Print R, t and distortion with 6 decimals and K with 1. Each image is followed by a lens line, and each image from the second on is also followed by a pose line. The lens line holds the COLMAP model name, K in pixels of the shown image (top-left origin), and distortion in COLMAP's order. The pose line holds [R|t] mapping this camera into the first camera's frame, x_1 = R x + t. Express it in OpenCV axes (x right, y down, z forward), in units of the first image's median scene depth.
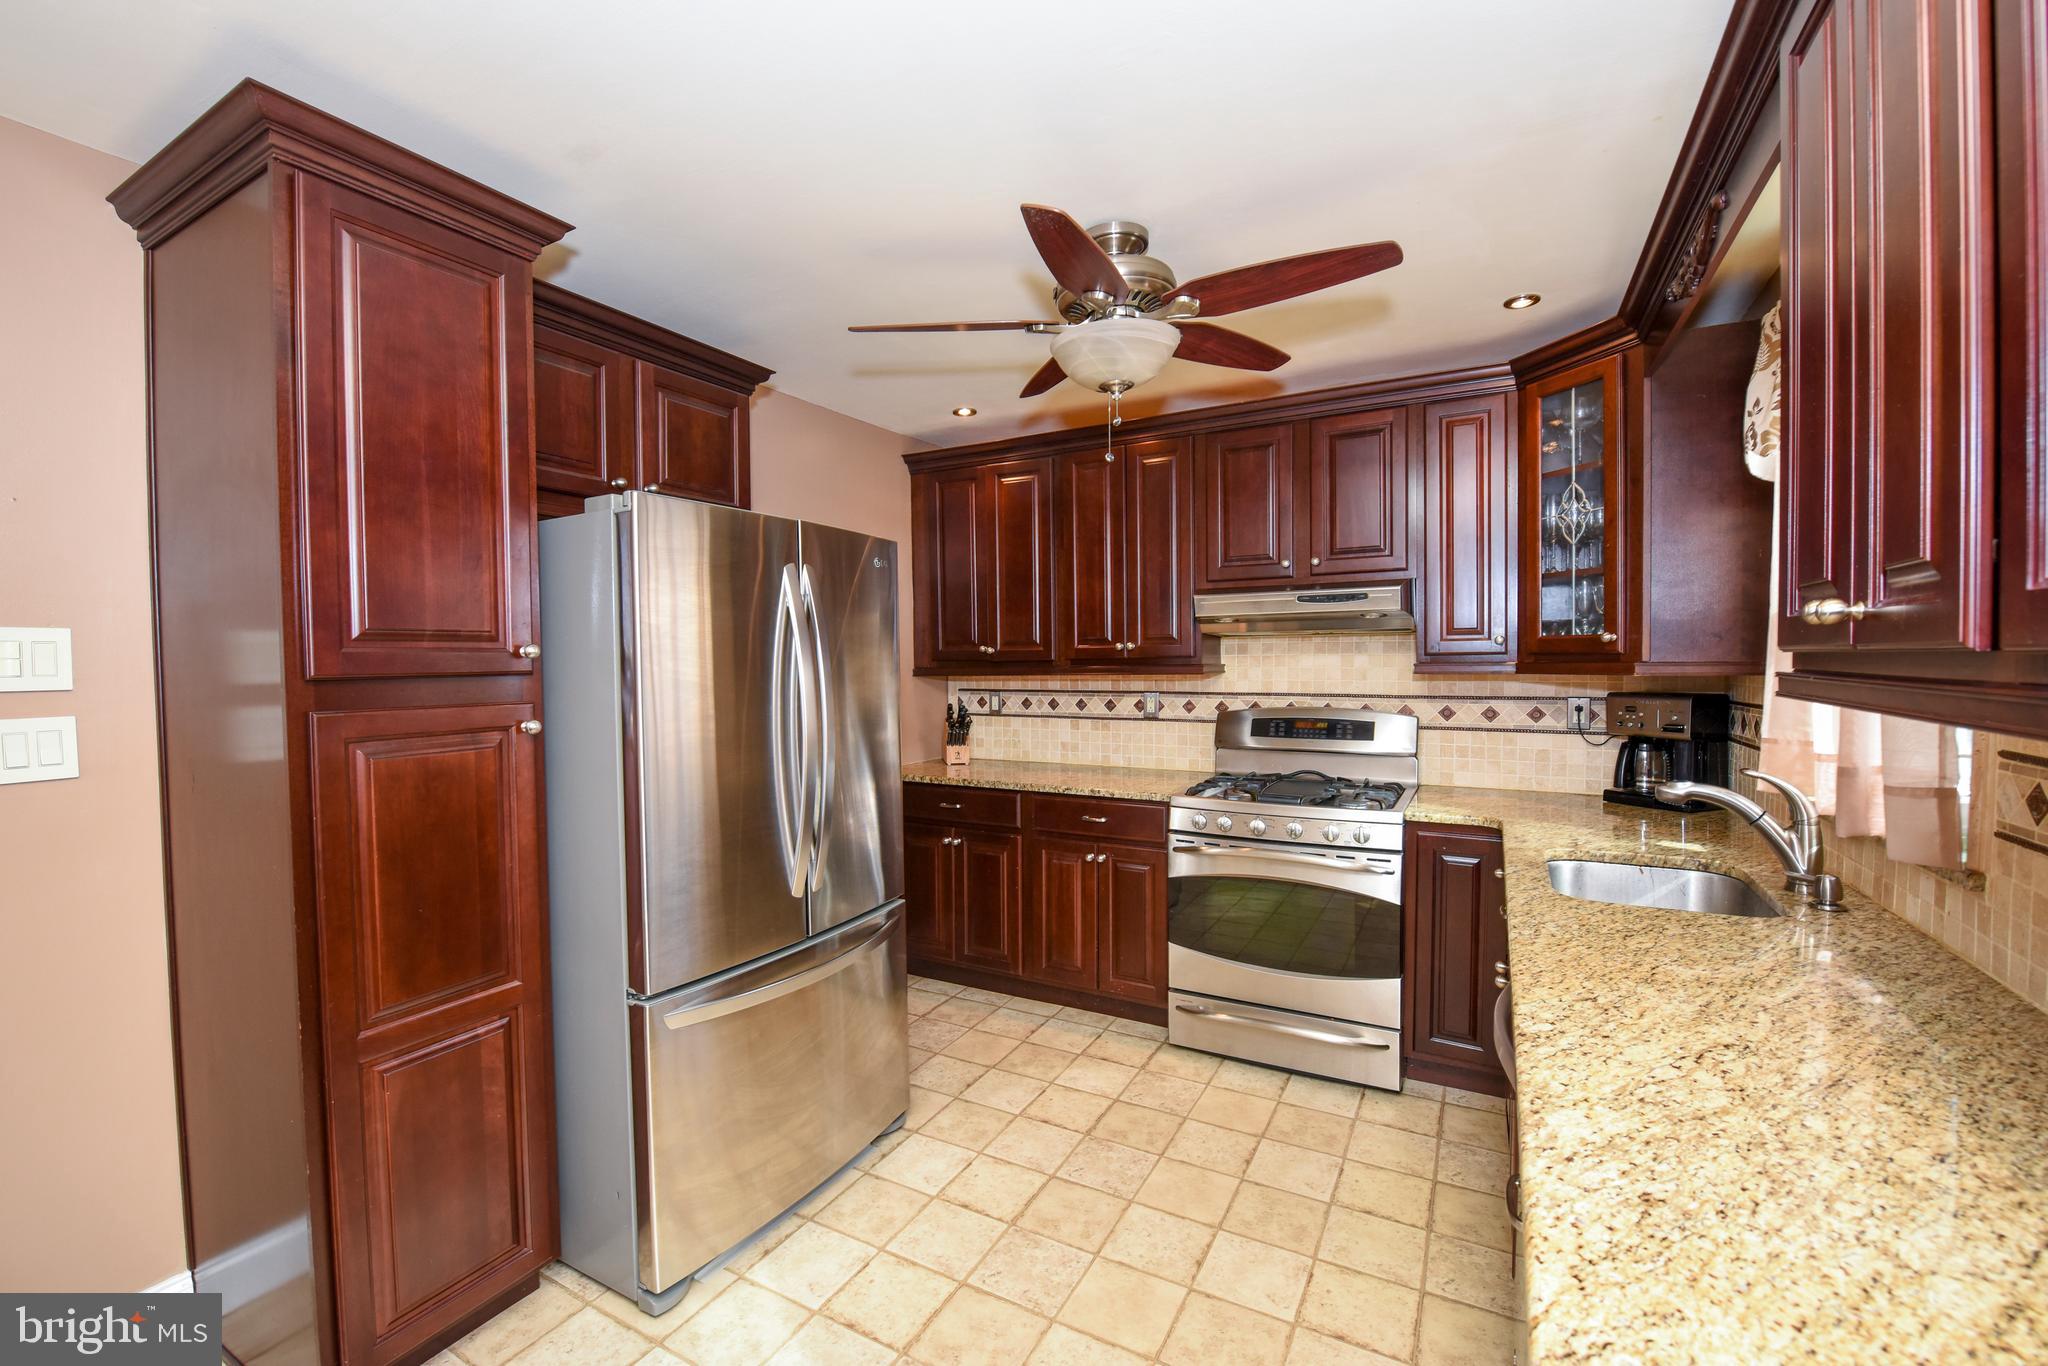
lens RADIAL K [[864.3, 0, 1024.0], [0, 864.3, 683.0], [0, 0, 1]] dist [-0.001559, -0.000189]
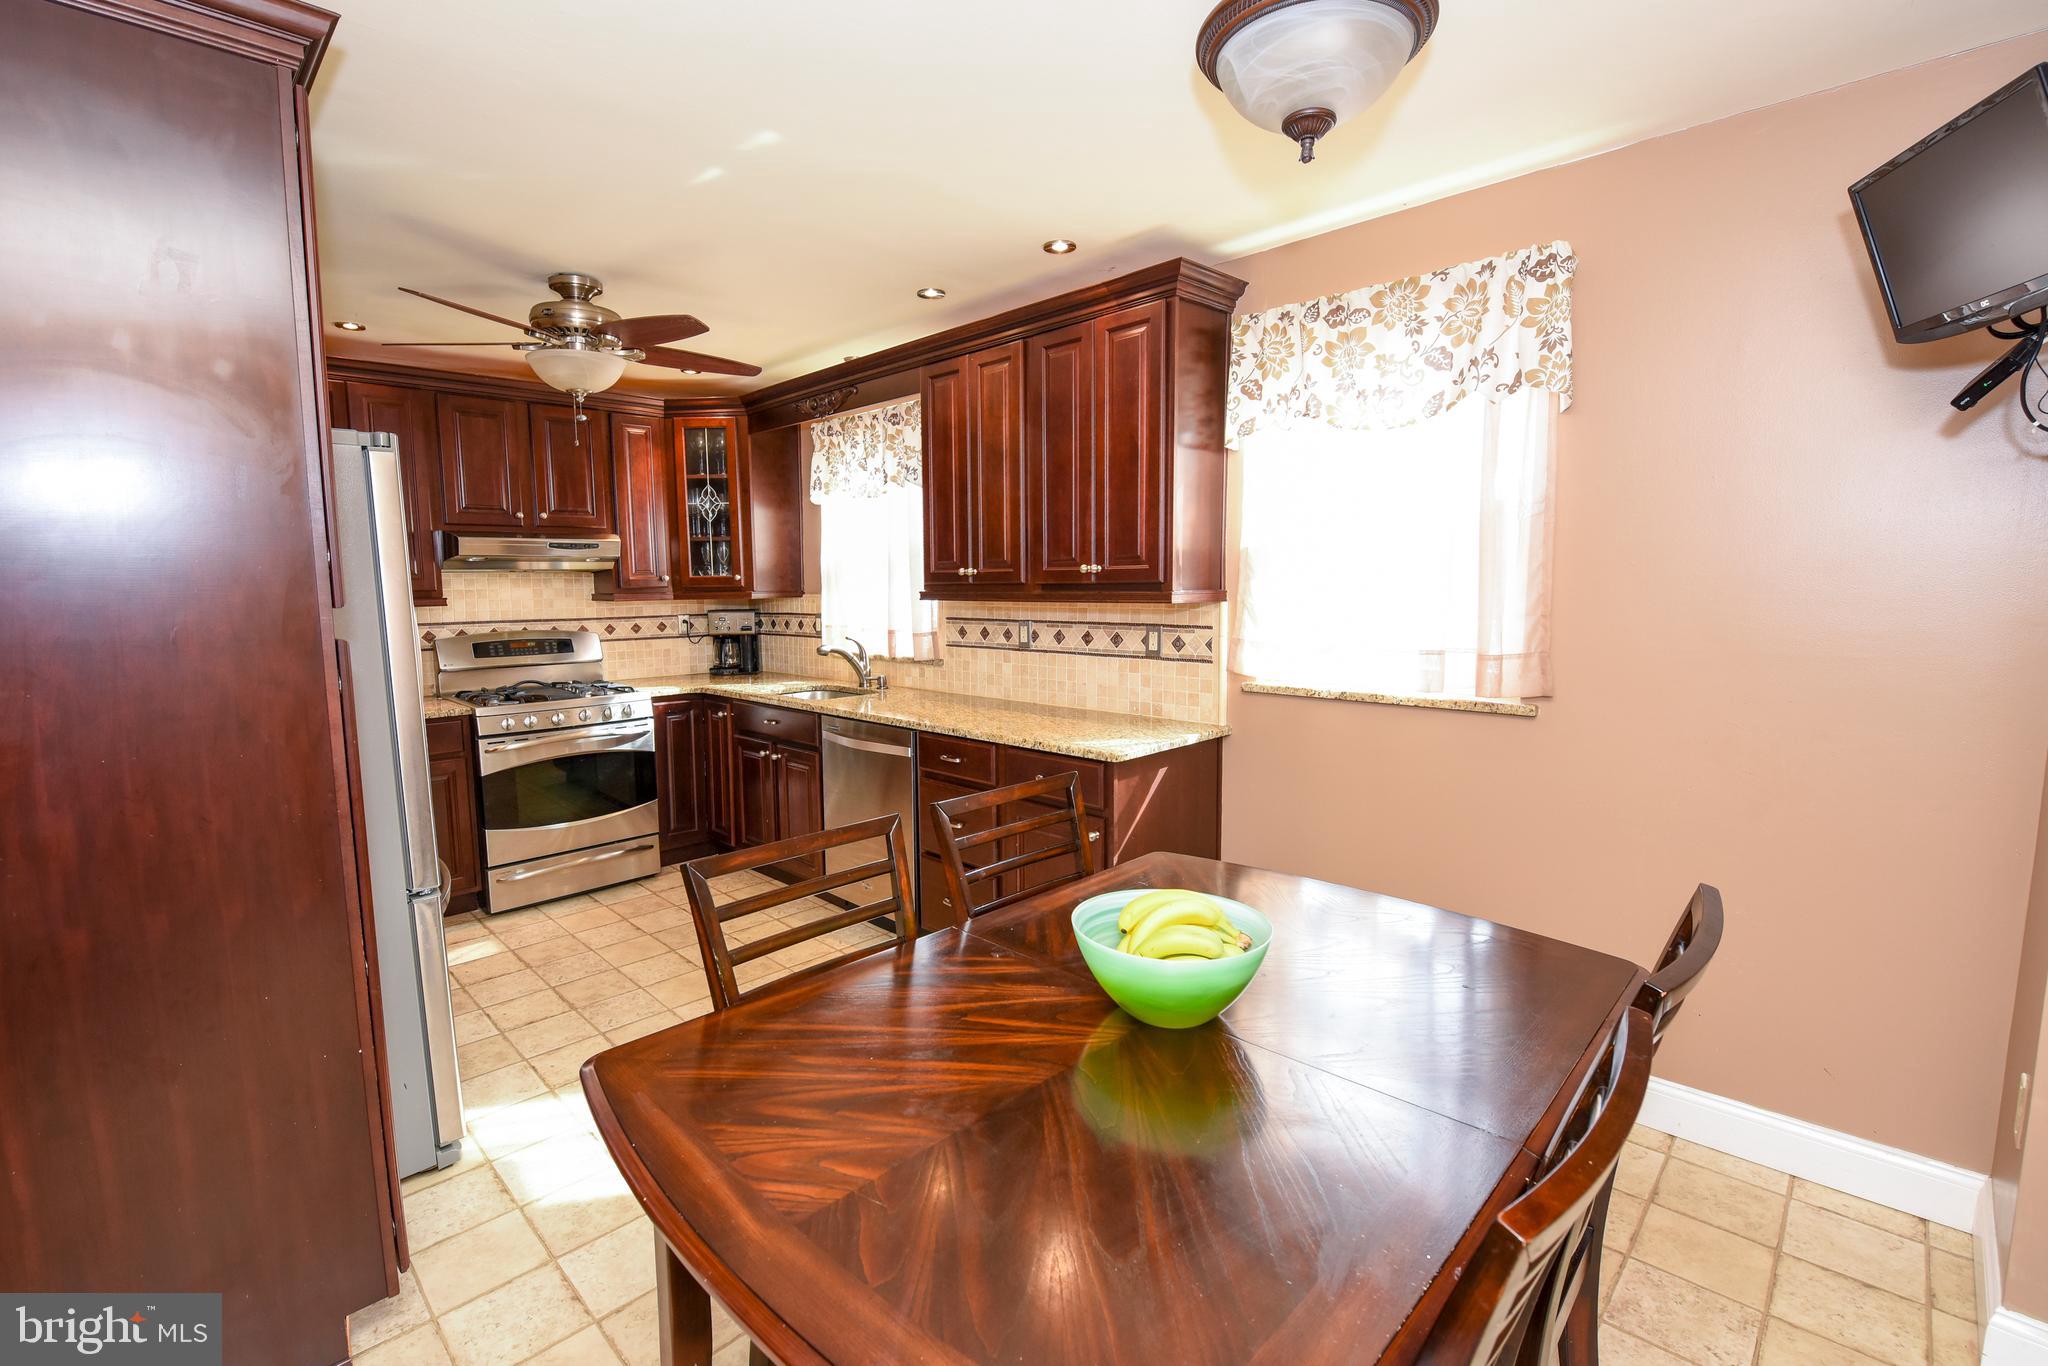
lens RADIAL K [[874.8, 0, 1014.1], [0, 874.8, 680.0], [0, 0, 1]] dist [-0.011499, -0.000478]
pose [[0.265065, -0.099864, 0.959045, -0.856515], [0.039875, 0.994907, 0.092577, 0.013427], [-0.963406, 0.013703, 0.267697, -0.027683]]
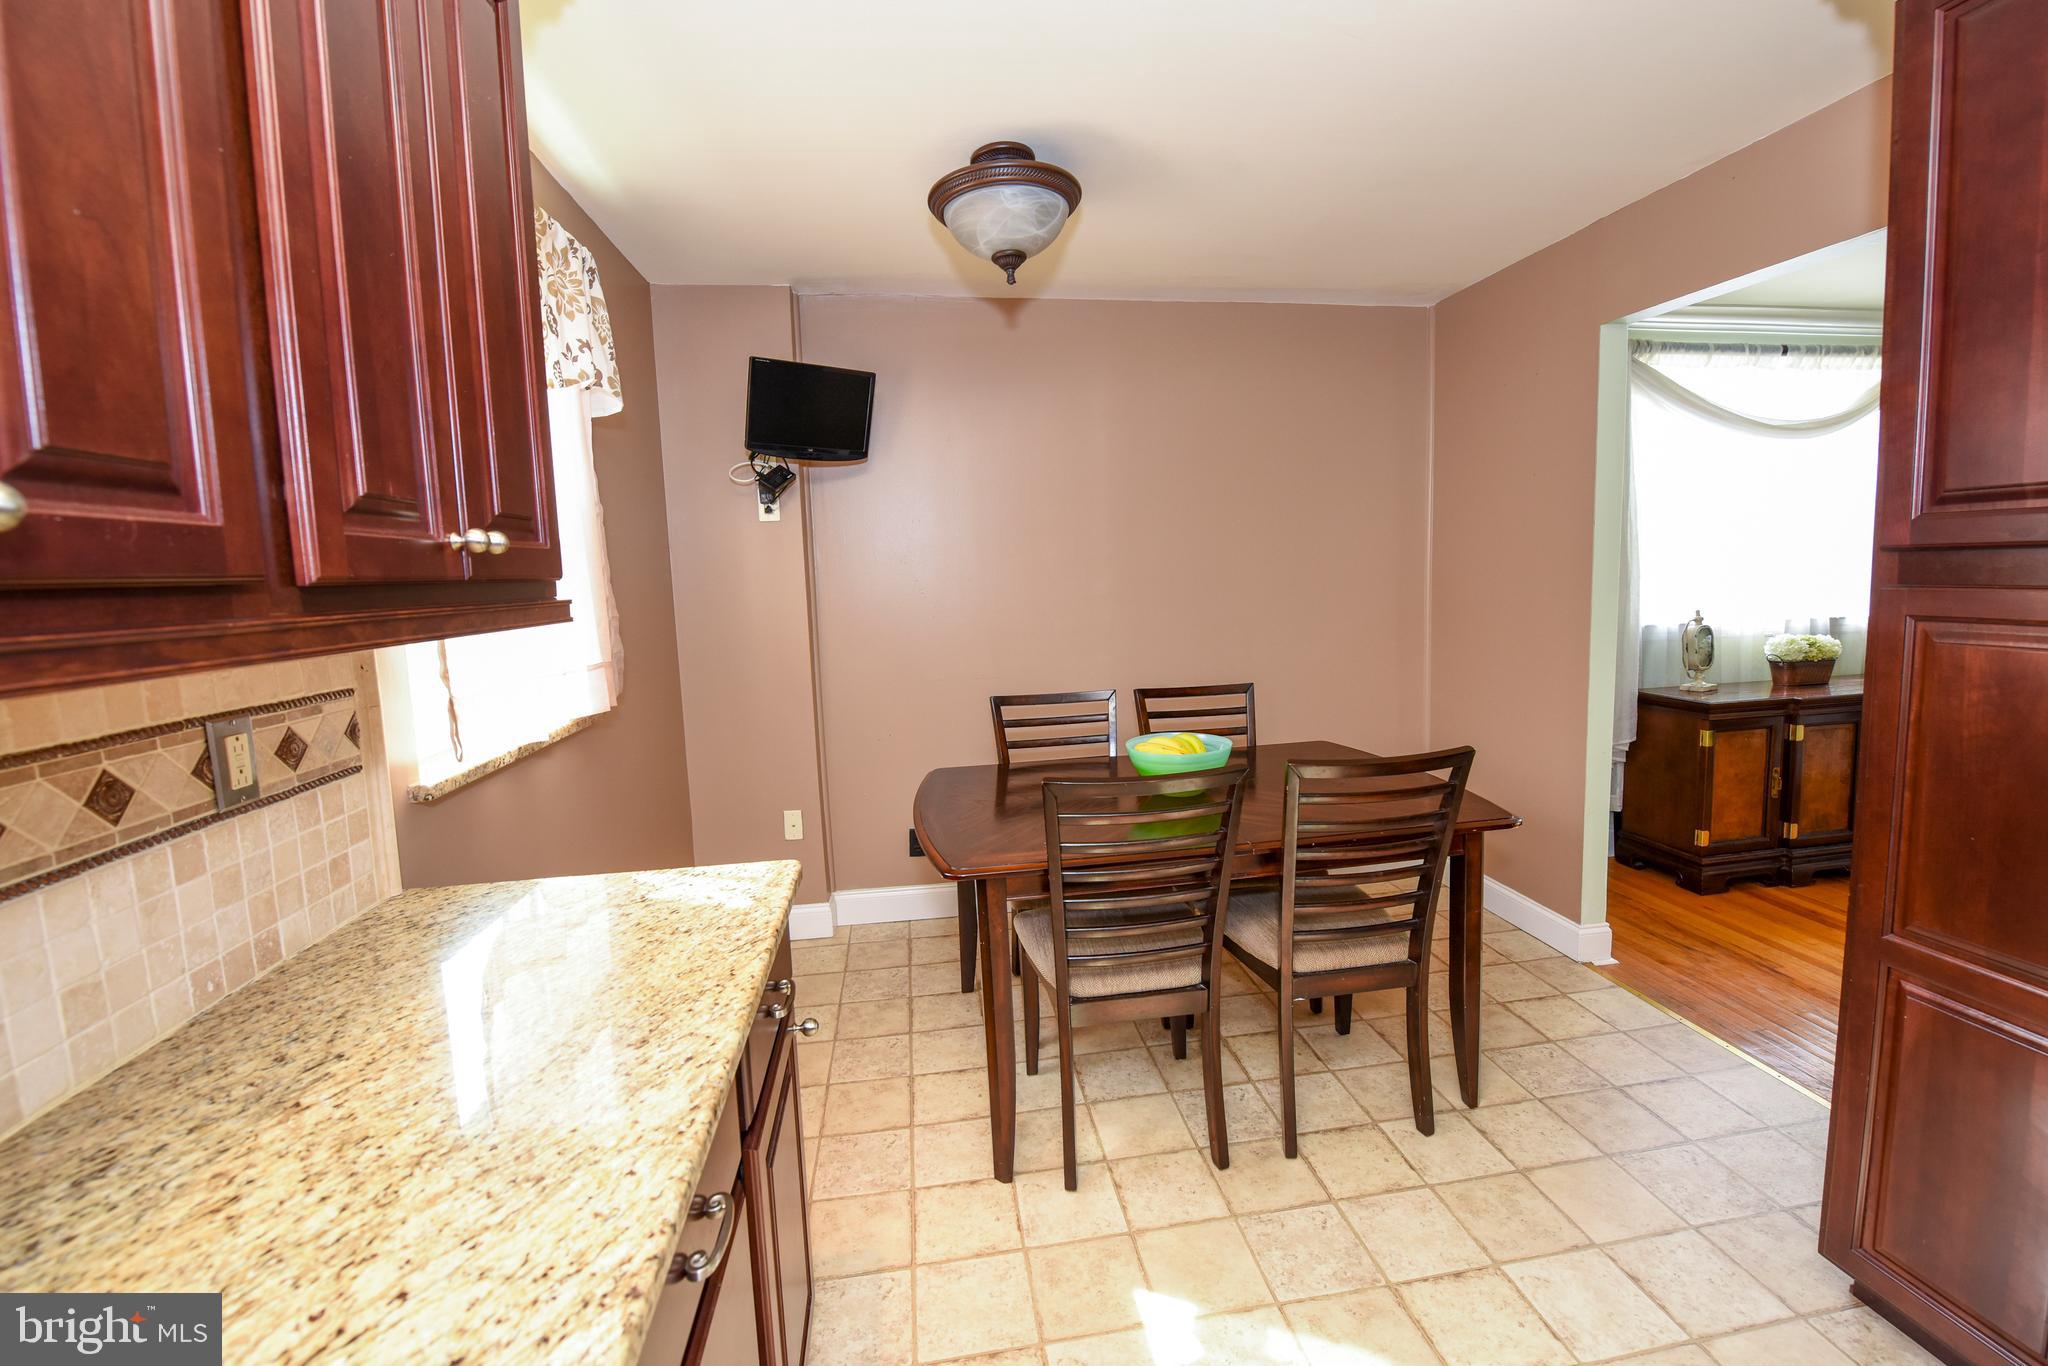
lens RADIAL K [[874.8, 0, 1014.1], [0, 874.8, 680.0], [0, 0, 1]] dist [-0.011499, -0.000478]
pose [[-0.812550, 0.105894, -0.573192, 0.276951], [0.019574, 0.987762, 0.154735, -0.014971], [0.582563, 0.114510, -0.804678, 0.643508]]
